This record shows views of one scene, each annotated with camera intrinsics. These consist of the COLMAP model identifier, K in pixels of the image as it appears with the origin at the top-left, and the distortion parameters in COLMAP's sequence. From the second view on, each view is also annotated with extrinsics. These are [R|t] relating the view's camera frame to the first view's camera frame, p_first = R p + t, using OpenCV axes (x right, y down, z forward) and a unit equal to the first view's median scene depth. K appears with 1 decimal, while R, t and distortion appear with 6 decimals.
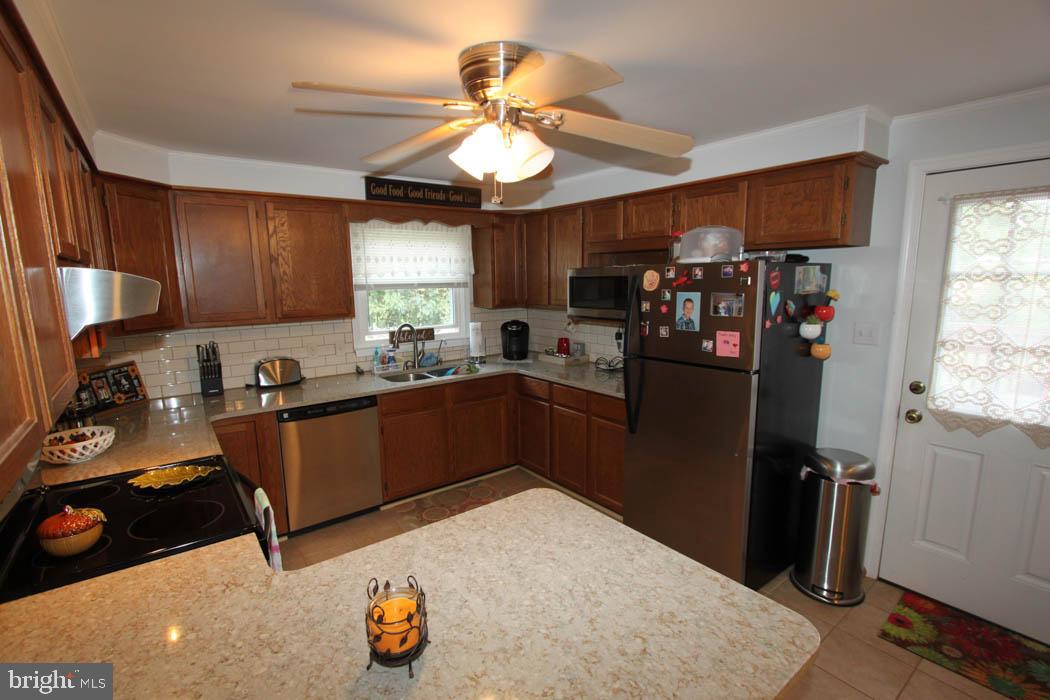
lens RADIAL K [[480.2, 0, 521.7], [0, 480.2, 348.8], [0, 0, 1]] dist [-0.016715, 0.001131]
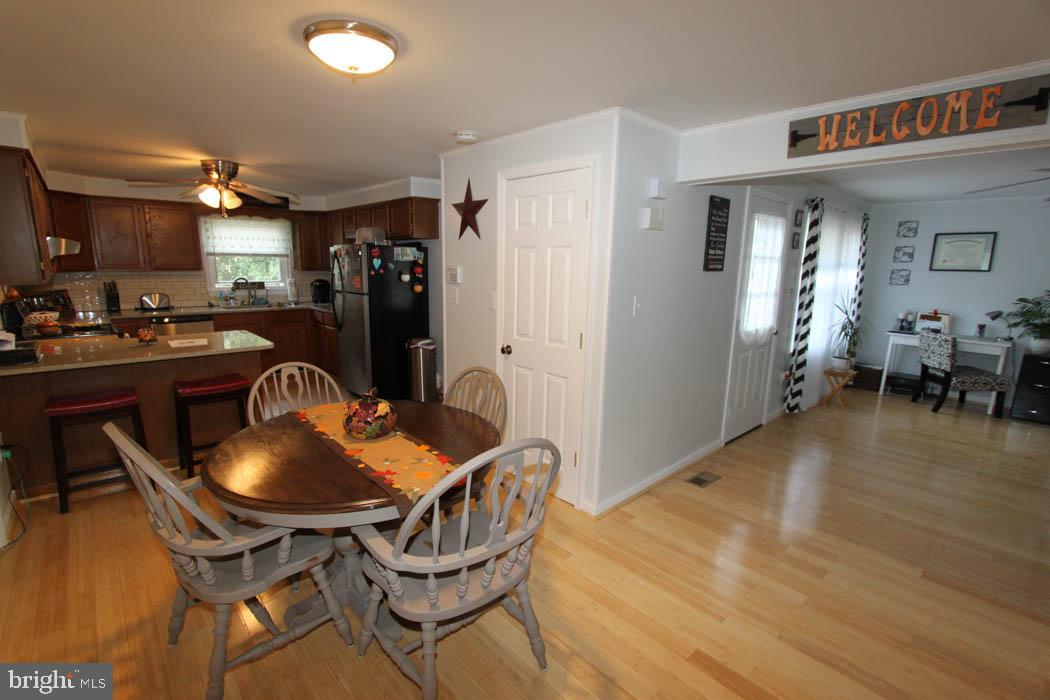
lens RADIAL K [[480.2, 0, 524.1], [0, 480.2, 354.7], [0, 0, 1]] dist [-0.016715, 0.001131]
pose [[0.993001, 0.010783, 0.117609, 0.558752], [-0.016153, 0.998865, 0.044803, 0.129201], [-0.116992, -0.046390, 0.992049, -0.792699]]
